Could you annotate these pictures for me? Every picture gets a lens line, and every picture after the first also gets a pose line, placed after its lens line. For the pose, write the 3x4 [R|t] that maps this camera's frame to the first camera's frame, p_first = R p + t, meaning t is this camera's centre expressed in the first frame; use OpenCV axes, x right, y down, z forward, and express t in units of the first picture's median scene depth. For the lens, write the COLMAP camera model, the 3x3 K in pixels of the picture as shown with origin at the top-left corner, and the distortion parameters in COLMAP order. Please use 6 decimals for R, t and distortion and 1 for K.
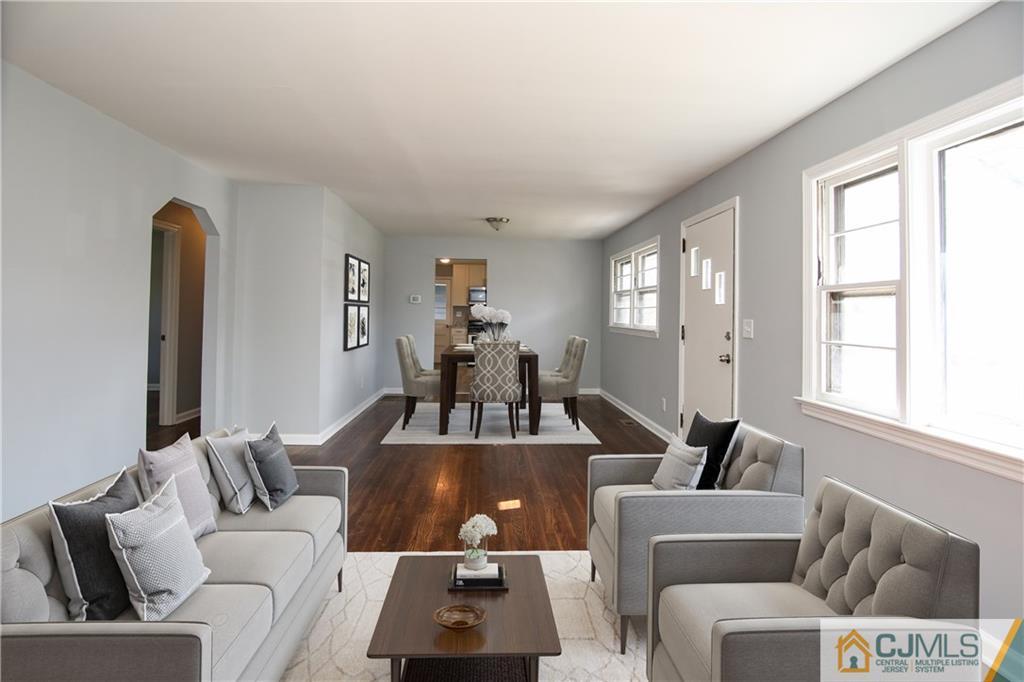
lens RADIAL K [[510.1, 0, 507.8], [0, 510.1, 299.9], [0, 0, 1]] dist [-0.018880, -0.000319]
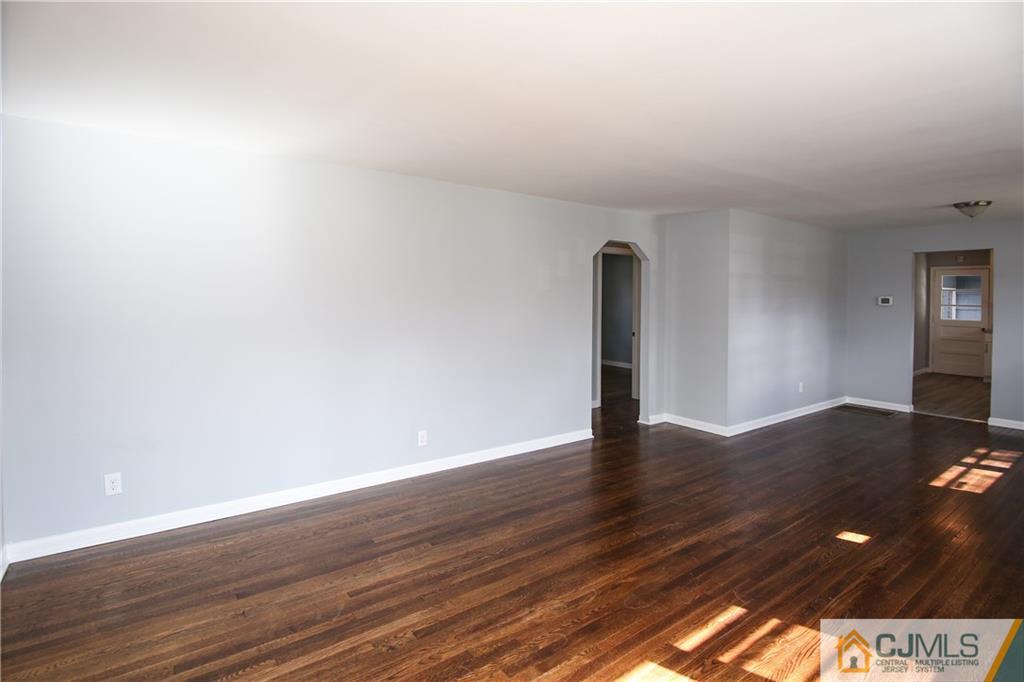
lens RADIAL K [[510.1, 0, 507.8], [0, 510.1, 299.9], [0, 0, 1]] dist [-0.018880, -0.000319]
pose [[0.549820, -0.001154, -0.835283, 0.271765], [0.019849, 0.999735, 0.011685, -0.038947], [0.835047, -0.023004, 0.549697, -0.027908]]
